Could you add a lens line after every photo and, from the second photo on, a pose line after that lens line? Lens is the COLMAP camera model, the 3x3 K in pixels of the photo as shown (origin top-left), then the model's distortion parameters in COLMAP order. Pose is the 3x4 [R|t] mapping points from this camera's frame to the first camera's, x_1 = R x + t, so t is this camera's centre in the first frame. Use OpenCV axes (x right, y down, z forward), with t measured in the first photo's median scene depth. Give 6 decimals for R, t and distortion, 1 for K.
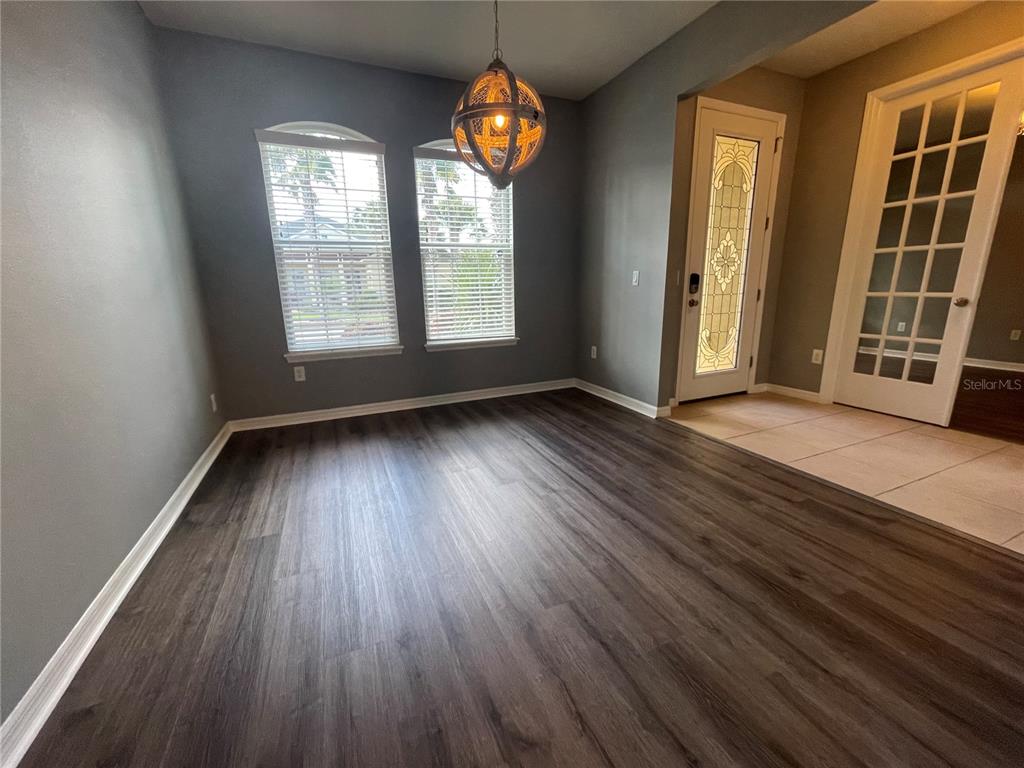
lens RADIAL K [[411.9, 0, 507.9], [0, 411.9, 386.1], [0, 0, 1]] dist [-0.002952, 0.000018]
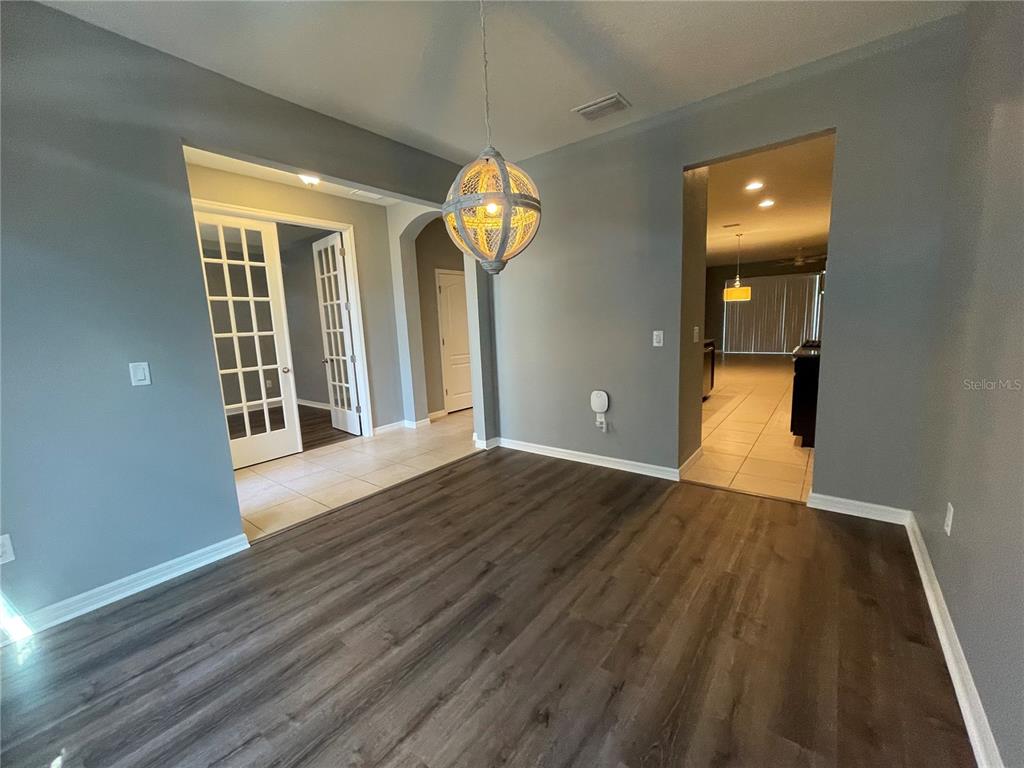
lens RADIAL K [[411.9, 0, 507.9], [0, 411.9, 386.1], [0, 0, 1]] dist [-0.002952, 0.000018]
pose [[-0.479400, -0.091140, 0.872851, -0.670939], [0.257300, 0.936289, 0.239082, -0.343055], [-0.839031, 0.339200, -0.425407, 1.119838]]
